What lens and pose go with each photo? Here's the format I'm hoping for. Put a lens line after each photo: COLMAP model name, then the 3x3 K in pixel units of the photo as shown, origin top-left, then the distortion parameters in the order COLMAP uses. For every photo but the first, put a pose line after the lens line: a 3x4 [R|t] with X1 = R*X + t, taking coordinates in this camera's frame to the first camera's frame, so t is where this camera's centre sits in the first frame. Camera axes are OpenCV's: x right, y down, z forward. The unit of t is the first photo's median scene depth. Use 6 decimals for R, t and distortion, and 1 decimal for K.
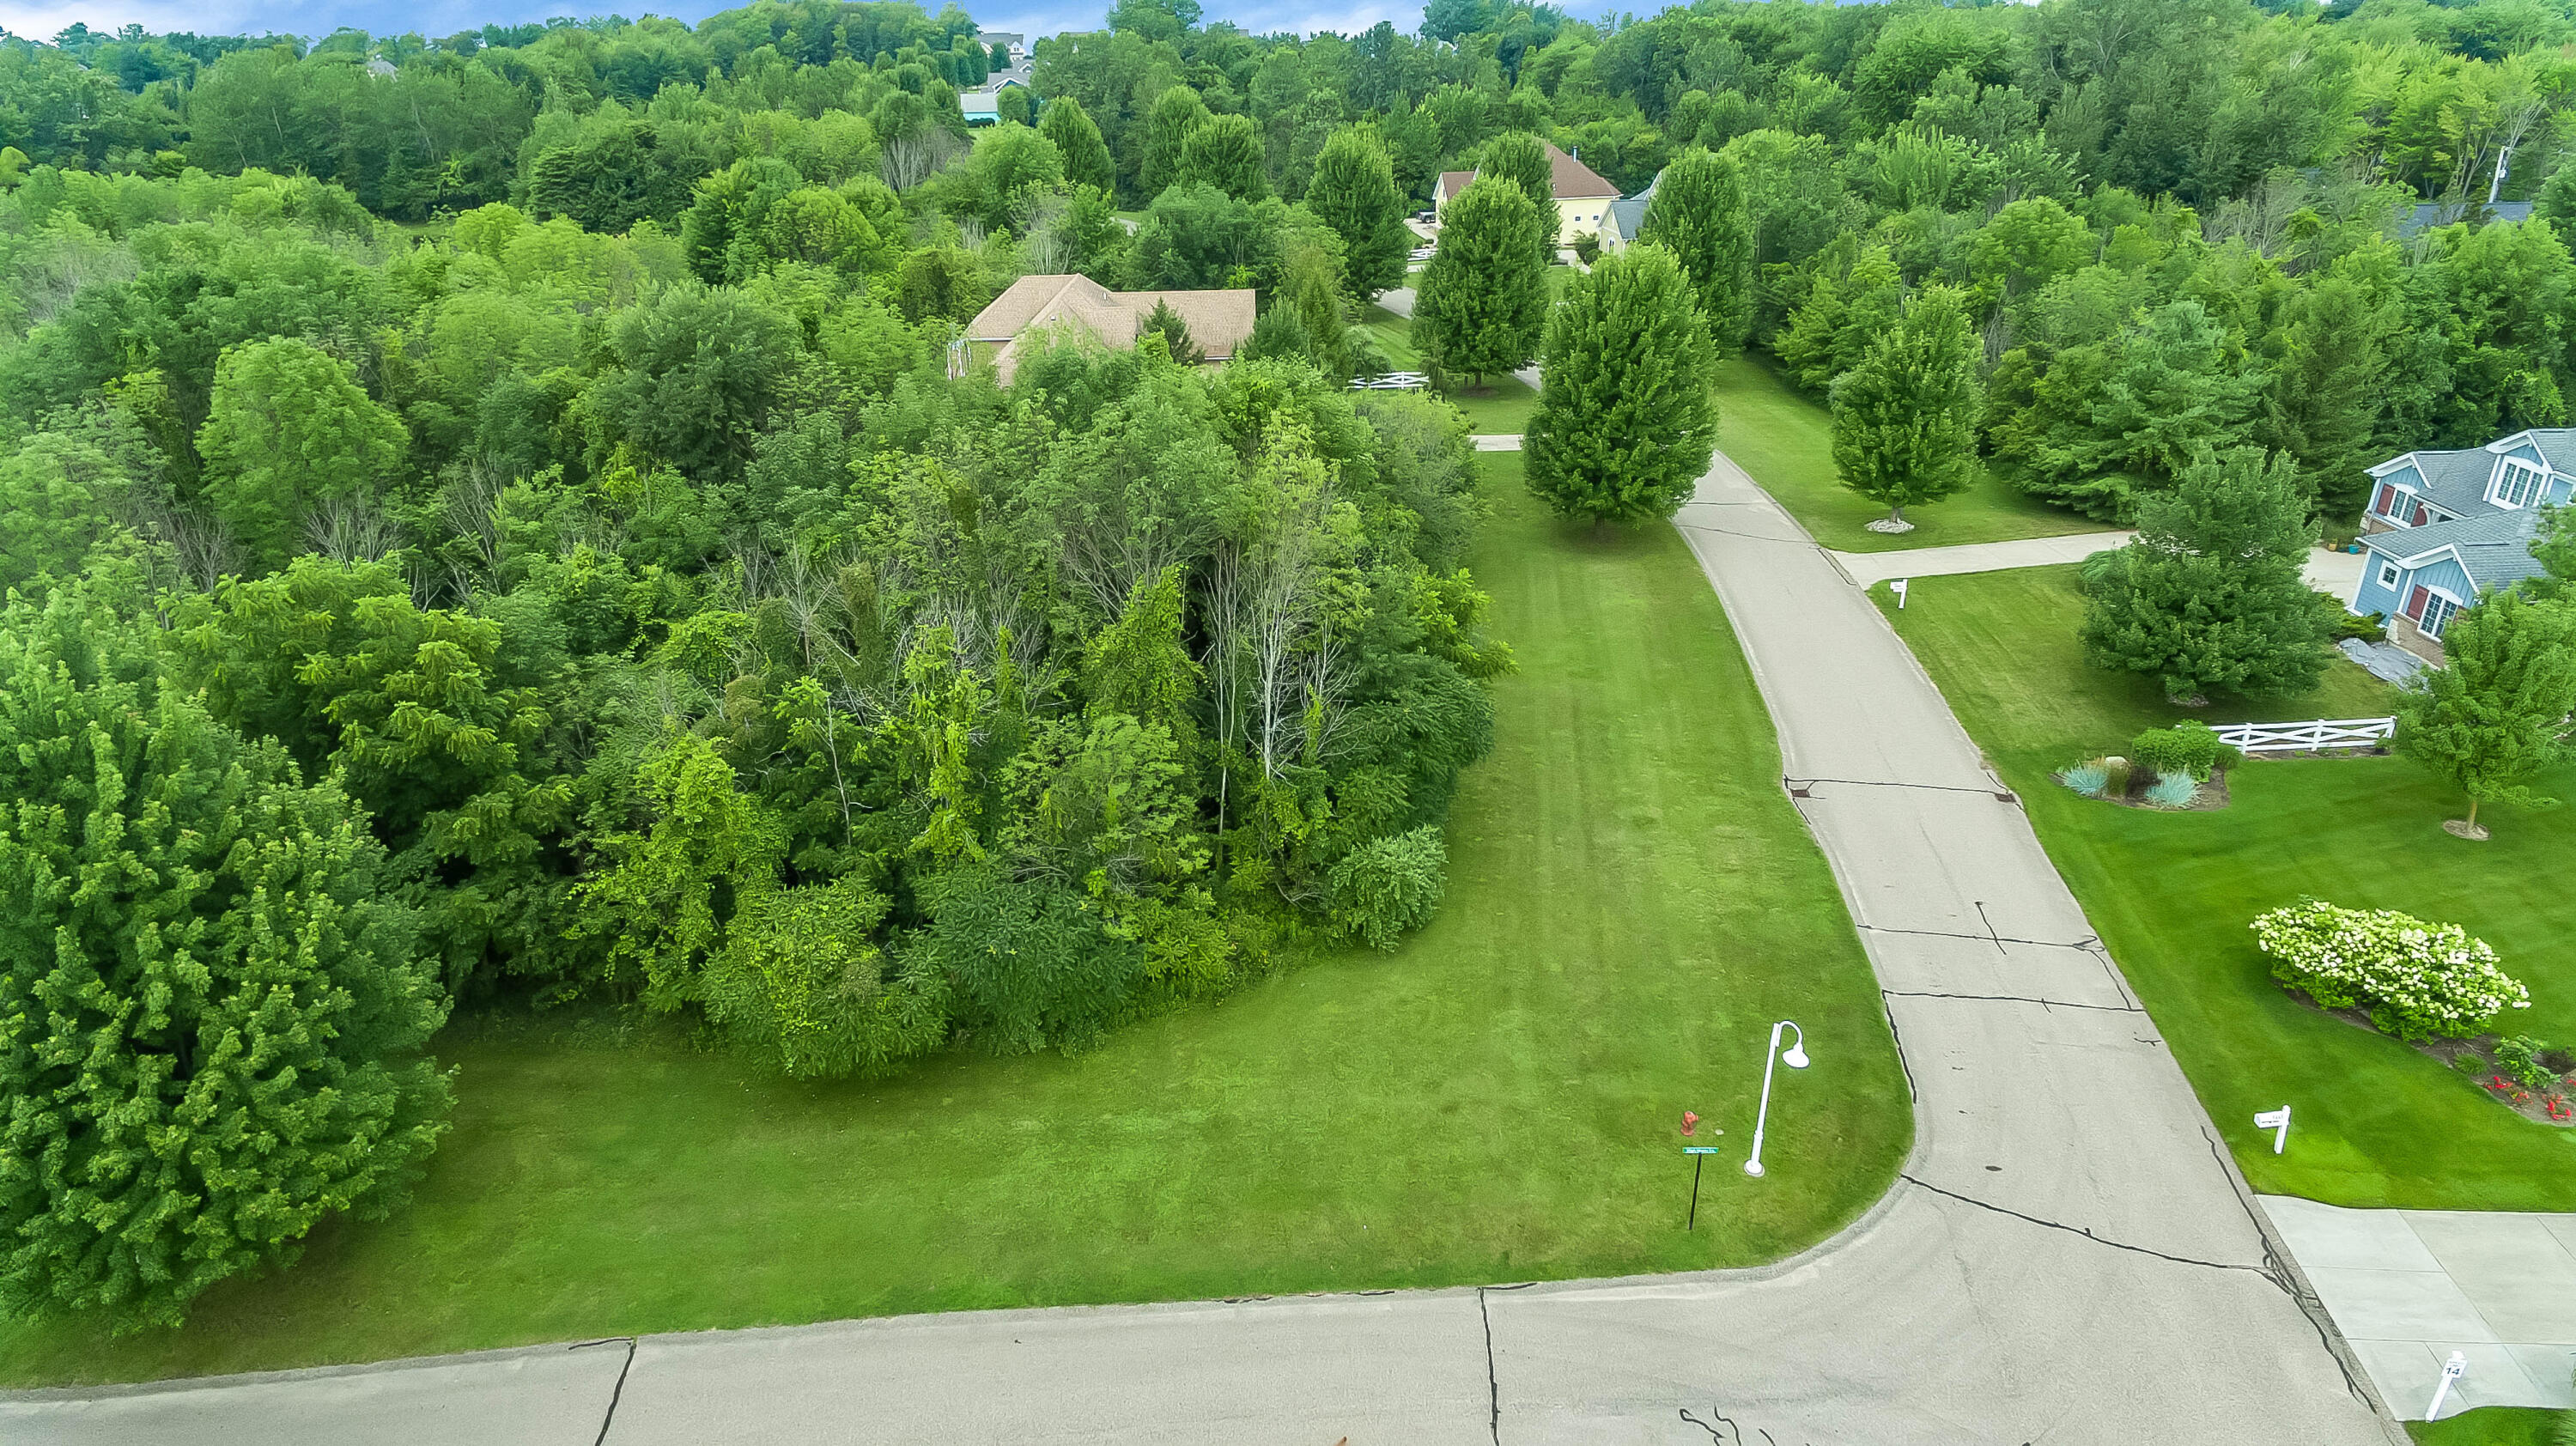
lens RADIAL K [[1514.8, 0, 1284.4], [0, 1514.8, 722.9], [0, 0, 1]] dist [0.009050, -0.016176]
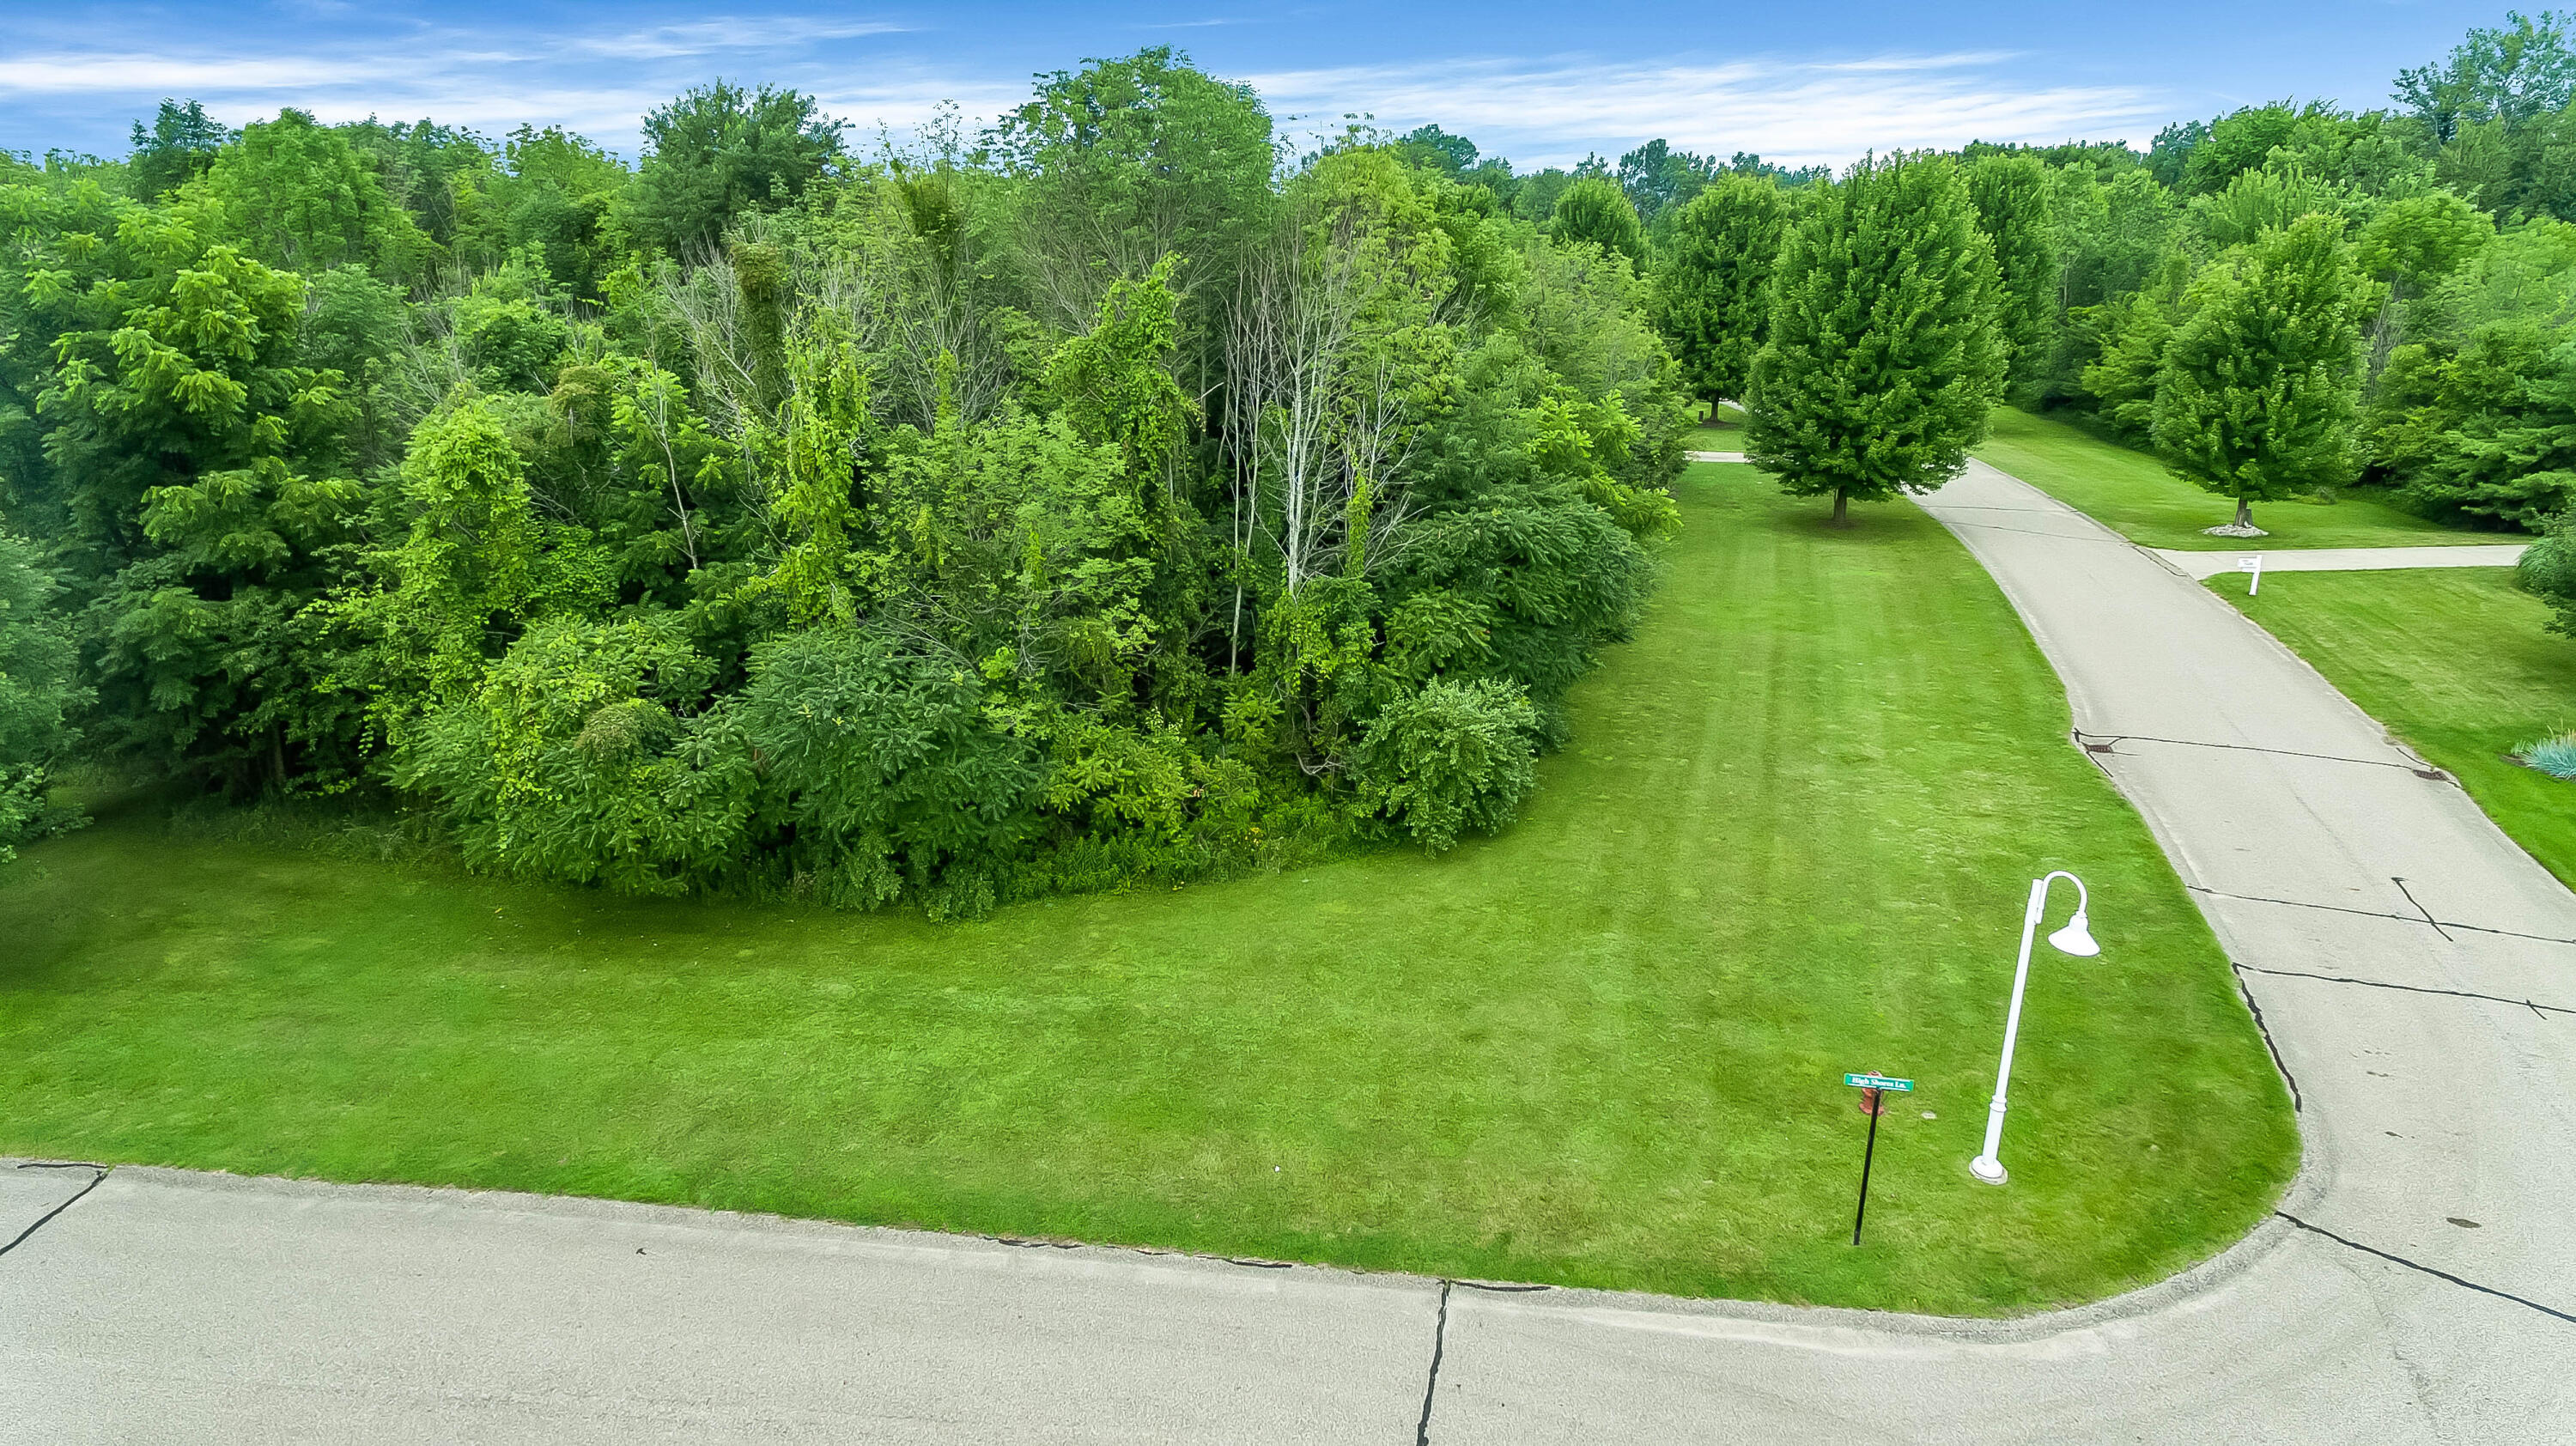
lens RADIAL K [[1514.8, 0, 1273.9], [0, 1514.8, 715.6], [0, 0, 1]] dist [0.009050, -0.016176]
pose [[0.981462, 0.073817, -0.176869, 0.119295], [-0.095731, 0.988299, -0.118749, 0.190769], [0.166034, 0.133480, 0.977045, 0.335091]]
